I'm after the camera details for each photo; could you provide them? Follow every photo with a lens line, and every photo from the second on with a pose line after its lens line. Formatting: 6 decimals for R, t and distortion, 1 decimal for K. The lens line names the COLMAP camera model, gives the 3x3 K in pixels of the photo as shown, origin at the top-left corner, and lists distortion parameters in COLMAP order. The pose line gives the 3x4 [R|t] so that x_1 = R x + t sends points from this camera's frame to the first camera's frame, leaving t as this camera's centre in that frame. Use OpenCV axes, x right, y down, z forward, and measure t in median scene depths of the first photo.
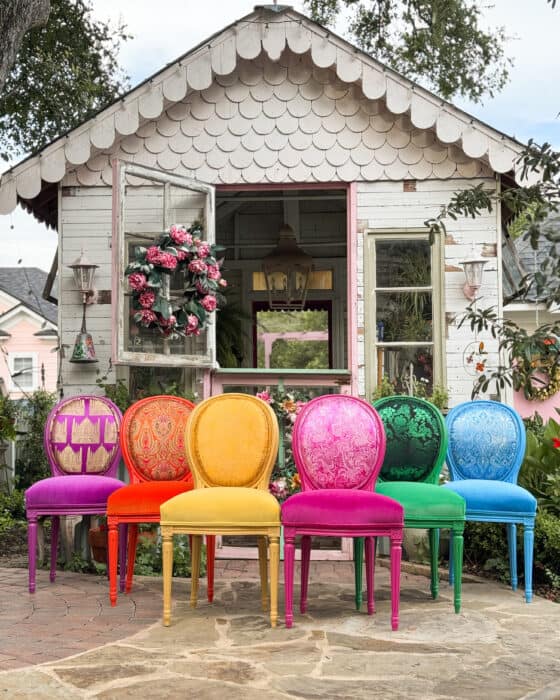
lens RADIAL K [[1044.2, 0, 279.7], [0, 1044.2, 349.2], [0, 0, 1]] dist [0.133687, 0.000000]
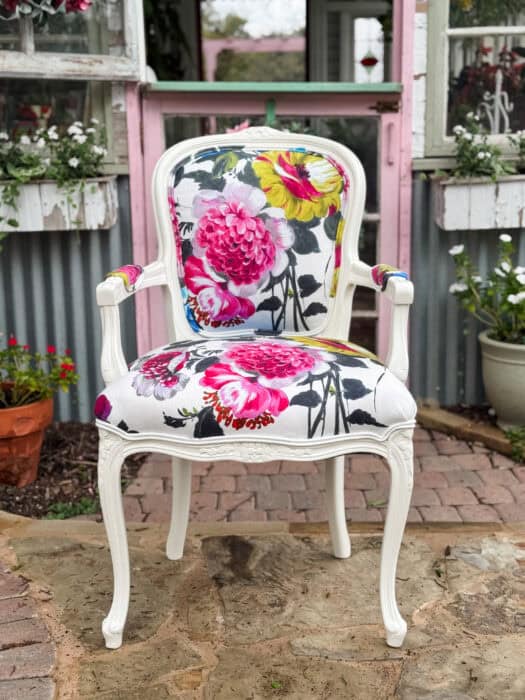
lens RADIAL K [[970.2, 0, 263.5], [0, 970.2, 355.9], [0, 0, 1]] dist [0.109472, 0.000000]
pose [[0.998326, -0.020292, 0.054156, -0.032470], [0.004508, 0.960880, 0.276929, 0.014437], [-0.057657, -0.276221, 0.959363, 0.479905]]
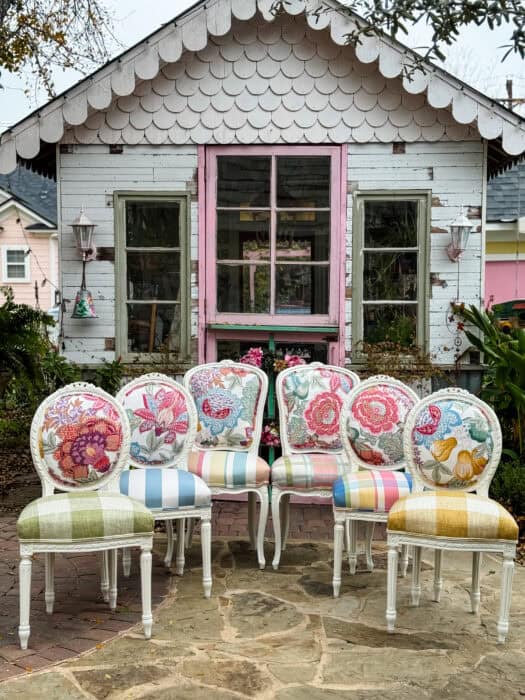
lens RADIAL K [[970.2, 0, 262.4], [0, 970.2, 351.2], [0, 0, 1]] dist [0.109472, 0.000000]
pose [[0.999912, 0.008139, 0.010465, -0.018510], [-0.009408, 0.991777, 0.127630, -0.080345], [-0.009340, -0.127717, 0.991767, 0.028023]]
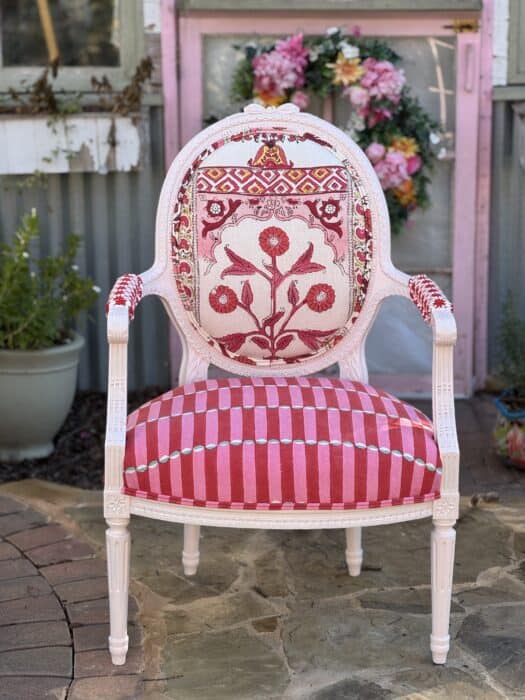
lens RADIAL K [[1529.8, 0, 267.2], [0, 1529.8, 348.4], [0, 0, 1]] dist [0.191179, 0.000000]
pose [[0.998926, -0.016765, 0.043185, -0.058054], [0.002606, 0.951076, 0.308947, -0.045445], [-0.046252, -0.308503, 0.950098, 0.304810]]
